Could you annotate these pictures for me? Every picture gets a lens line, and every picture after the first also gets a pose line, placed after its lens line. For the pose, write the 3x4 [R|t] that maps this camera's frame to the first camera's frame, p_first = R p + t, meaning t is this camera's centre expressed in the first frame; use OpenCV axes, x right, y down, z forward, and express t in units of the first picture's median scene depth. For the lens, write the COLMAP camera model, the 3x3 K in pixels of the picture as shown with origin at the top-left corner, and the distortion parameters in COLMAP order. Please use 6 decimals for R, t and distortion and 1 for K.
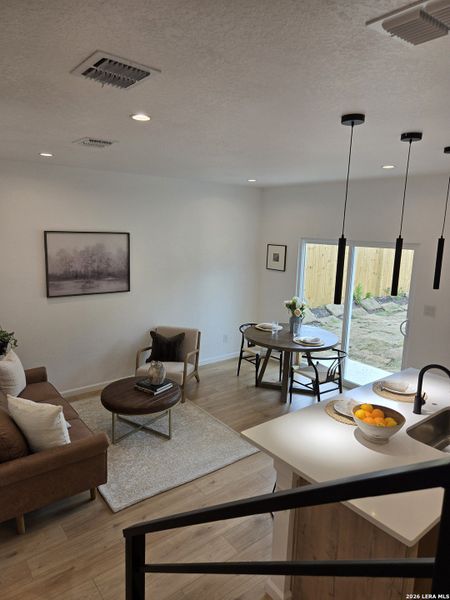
lens RADIAL K [[403.7, 0, 229.3], [0, 403.7, 300.1], [0, 0, 1]] dist [0.067698, -0.052408]
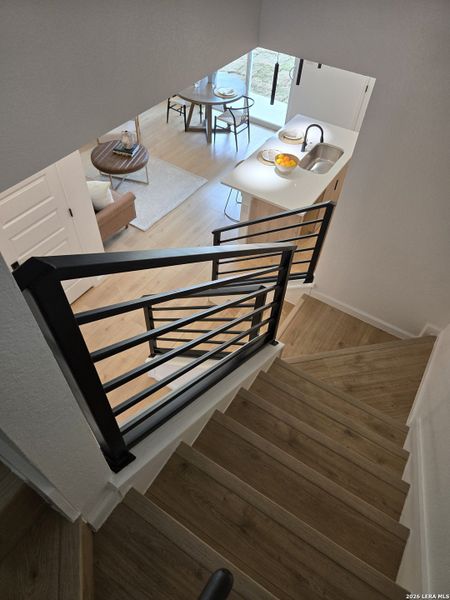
lens RADIAL K [[403.7, 0, 225.6], [0, 403.7, 298.1], [0, 0, 1]] dist [0.067698, -0.052408]
pose [[0.944820, -0.246364, 0.215917, -0.304210], [0.048736, 0.757482, 0.651034, -0.306139], [-0.323945, -0.604587, 0.727691, -0.445649]]
